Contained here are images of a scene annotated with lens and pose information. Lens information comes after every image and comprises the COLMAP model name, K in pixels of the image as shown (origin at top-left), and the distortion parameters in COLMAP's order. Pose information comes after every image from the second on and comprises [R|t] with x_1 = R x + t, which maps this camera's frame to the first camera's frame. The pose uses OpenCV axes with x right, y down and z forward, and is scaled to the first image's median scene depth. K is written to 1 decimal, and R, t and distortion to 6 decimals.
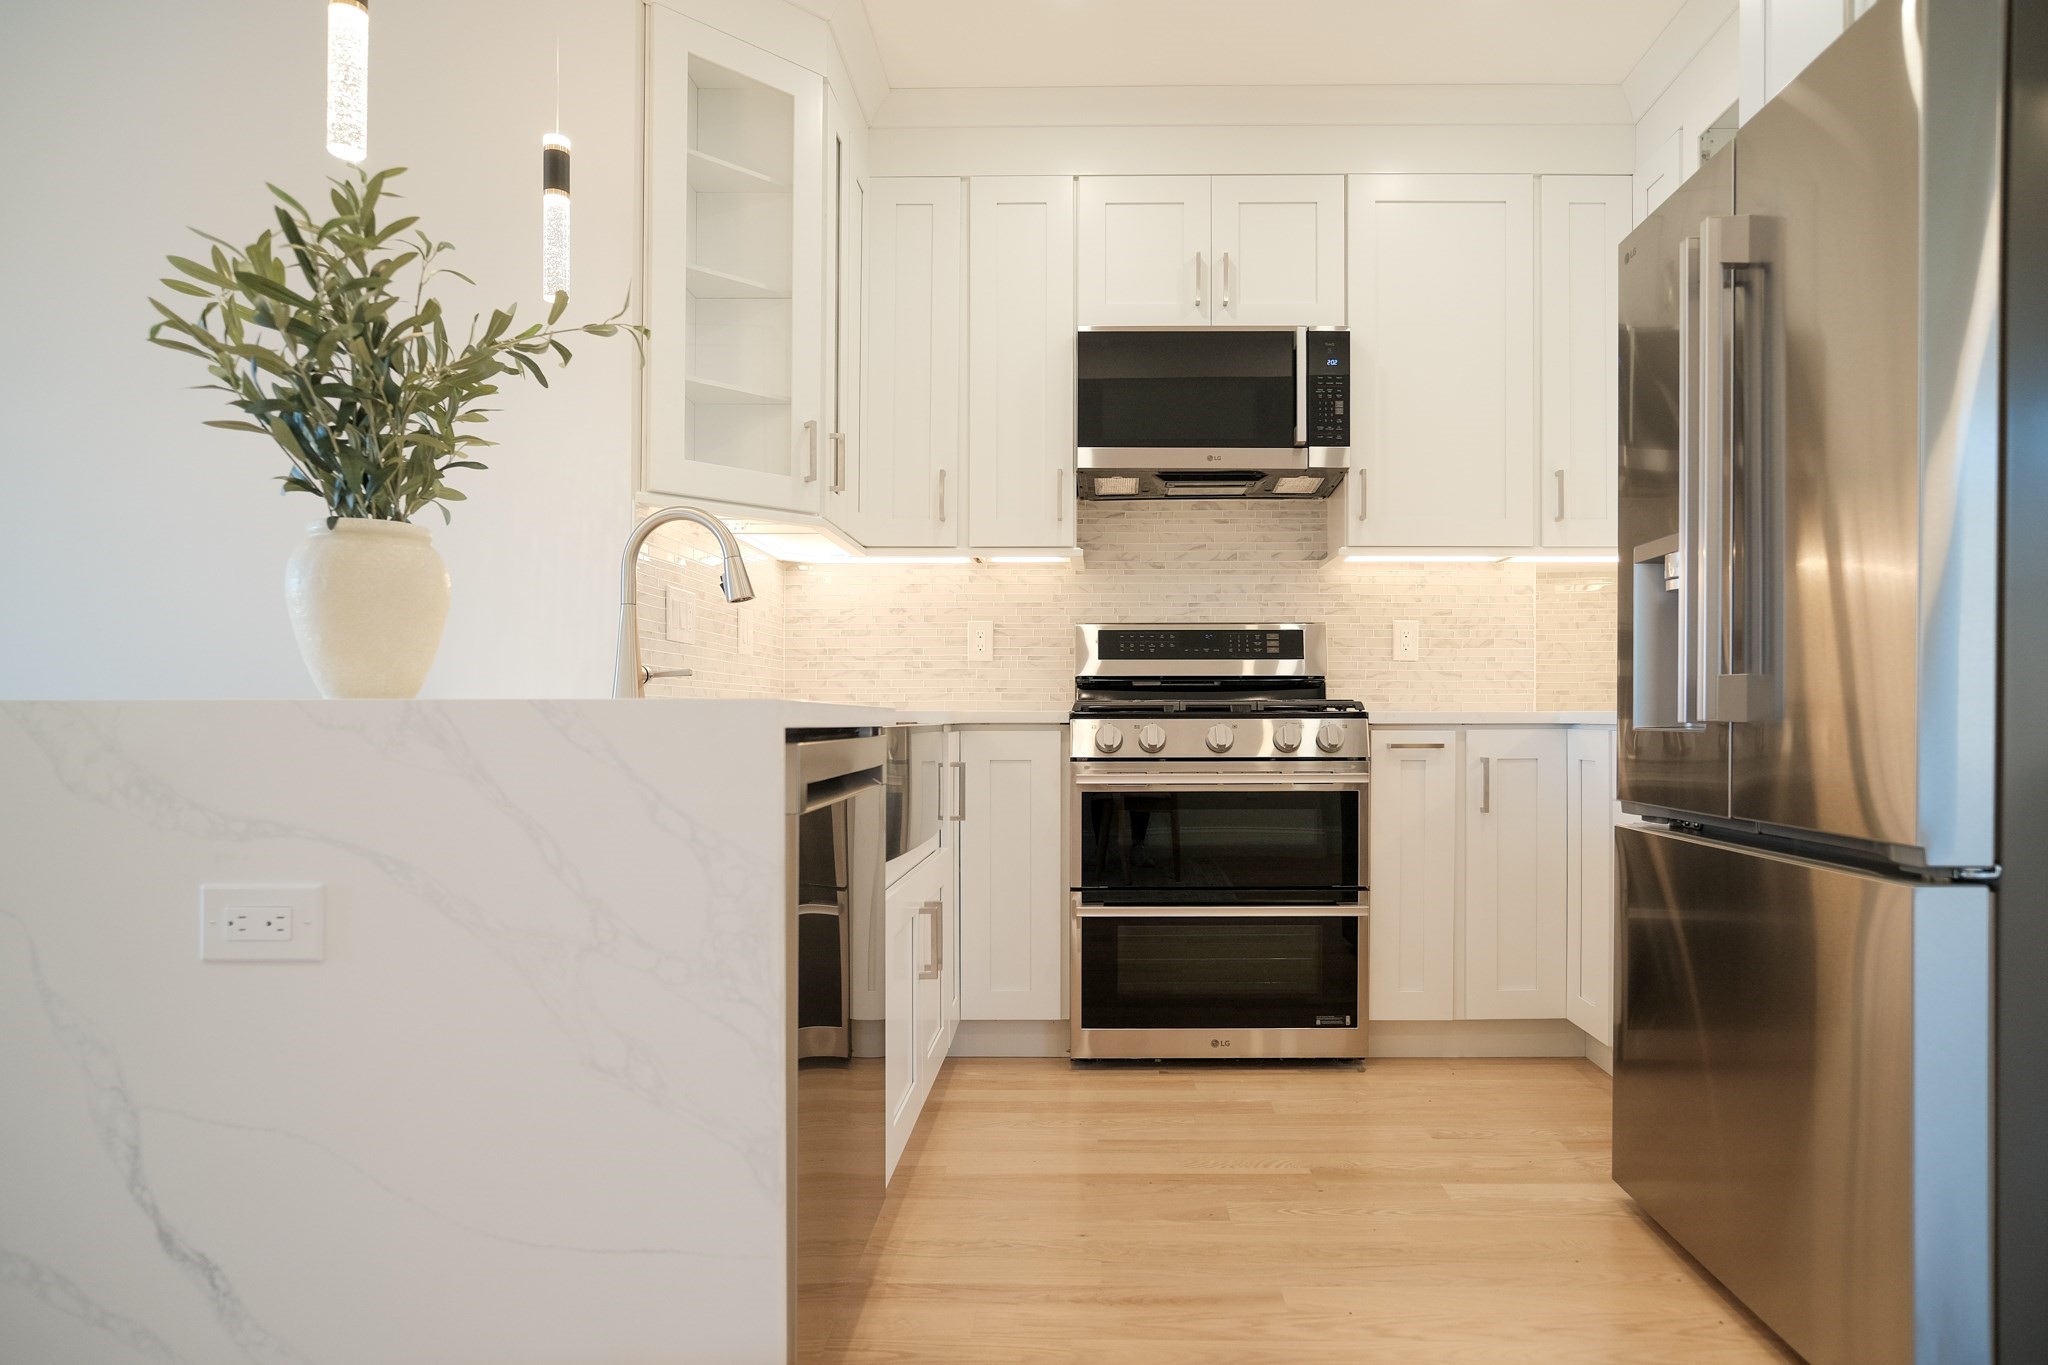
lens RADIAL K [[1150.7, 0, 1022.4], [0, 1150.7, 722.1], [0, 0, 1]] dist [-0.001504, 0.000299]
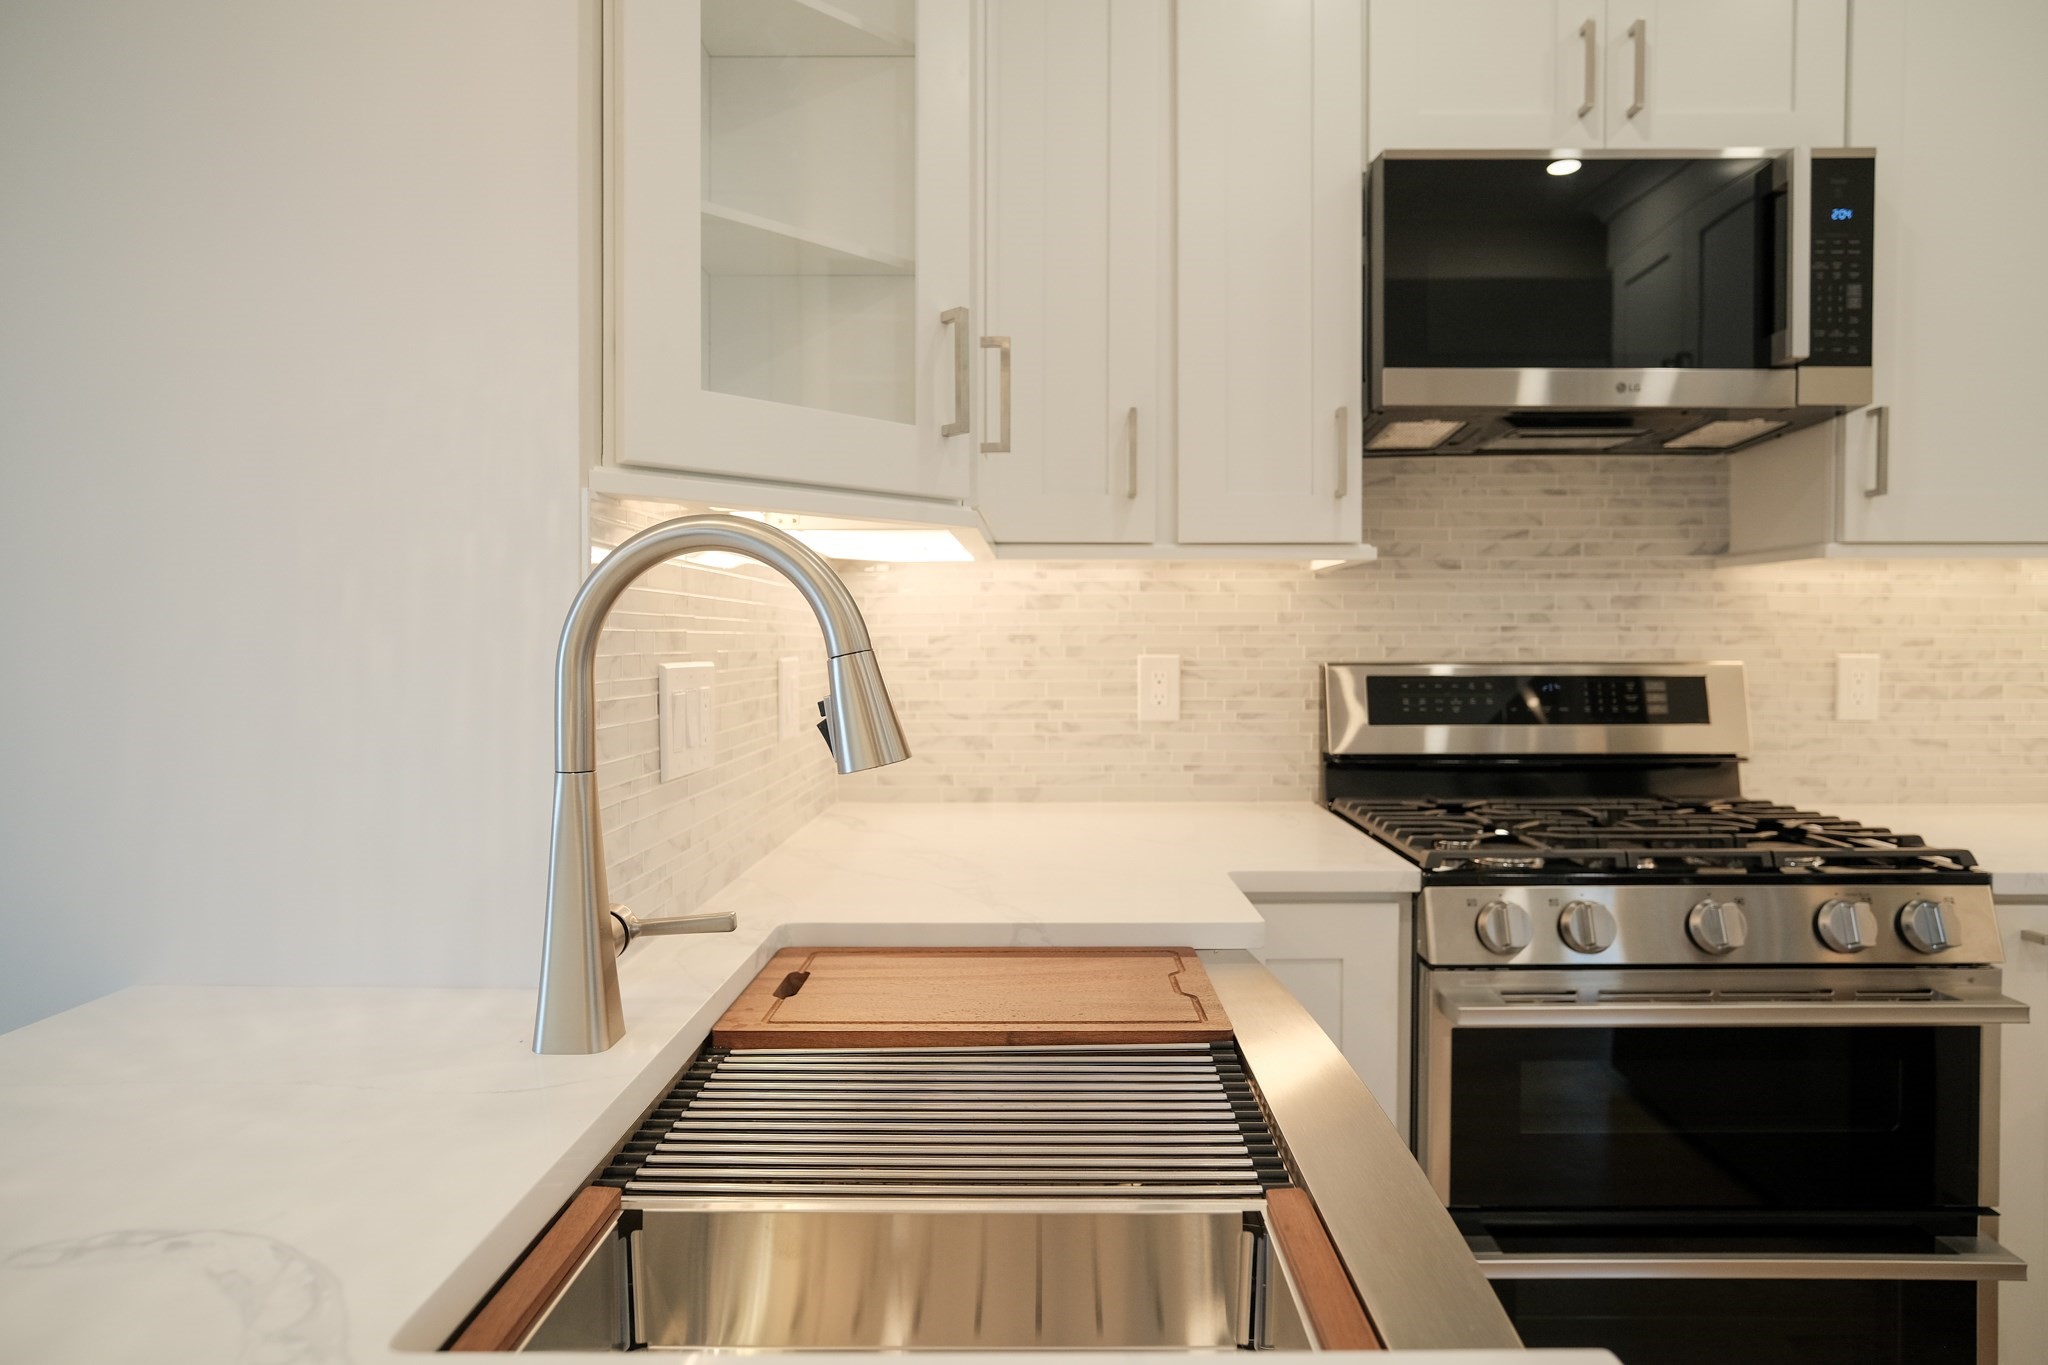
lens RADIAL K [[1193.8, 0, 1007.5], [0, 1193.8, 689.3], [0, 0, 1]] dist [-0.003661, 0.012485]
pose [[0.999922, -0.001543, 0.012385, -0.135115], [0.001248, 0.999717, 0.023766, -0.092316], [-0.012418, -0.023748, 0.999641, 0.399671]]
